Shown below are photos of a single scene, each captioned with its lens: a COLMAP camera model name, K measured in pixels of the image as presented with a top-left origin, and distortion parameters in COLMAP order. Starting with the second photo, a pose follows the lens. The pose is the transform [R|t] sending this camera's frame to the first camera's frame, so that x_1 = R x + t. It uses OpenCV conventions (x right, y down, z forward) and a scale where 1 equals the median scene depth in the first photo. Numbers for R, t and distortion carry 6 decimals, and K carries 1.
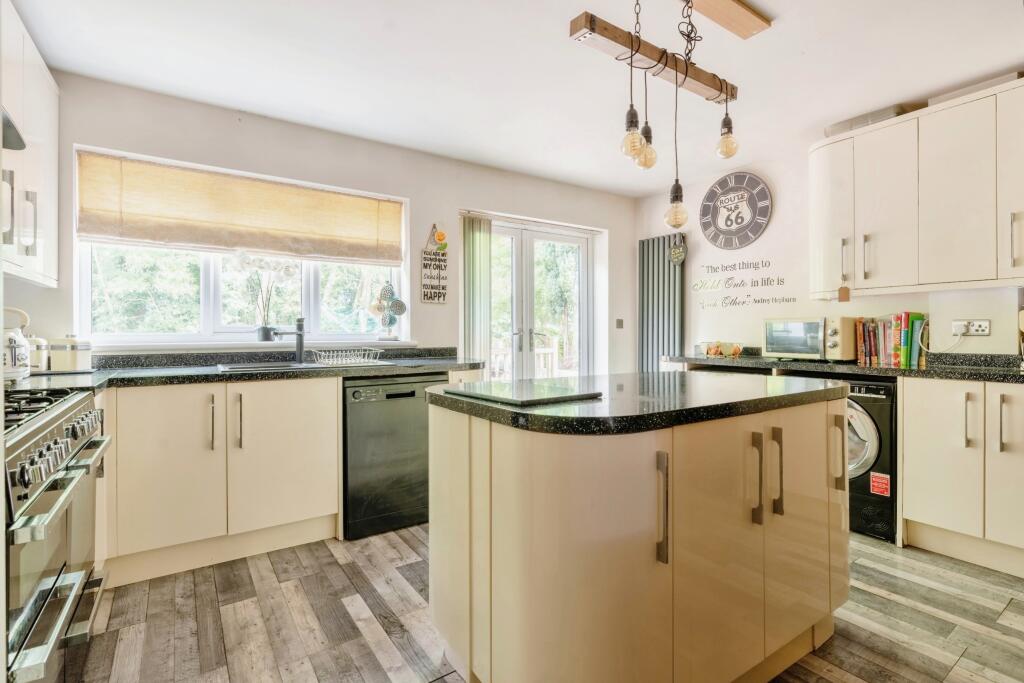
lens RADIAL K [[482.5, 0, 508.7], [0, 482.5, 296.7], [0, 0, 1]] dist [0.002099, 0.001562]
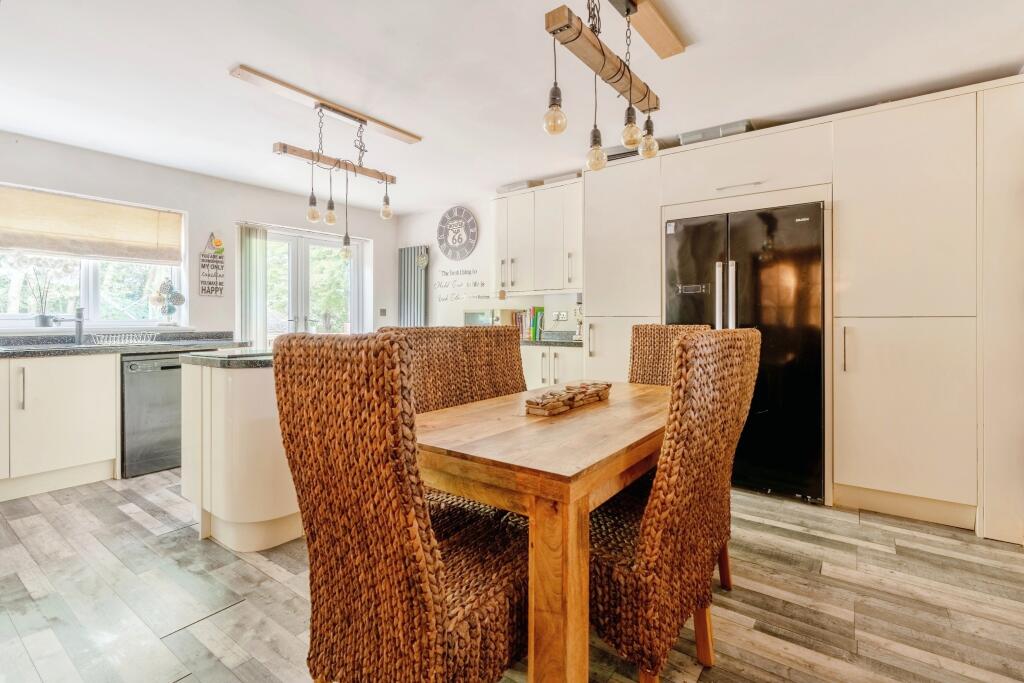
lens RADIAL K [[482.5, 0, 508.7], [0, 482.5, 296.7], [0, 0, 1]] dist [0.002099, 0.001562]
pose [[0.946106, 0.013448, 0.323579, 0.187785], [-0.022556, 0.999447, 0.024413, -0.036365], [-0.323072, -0.030396, 0.945886, -0.478830]]
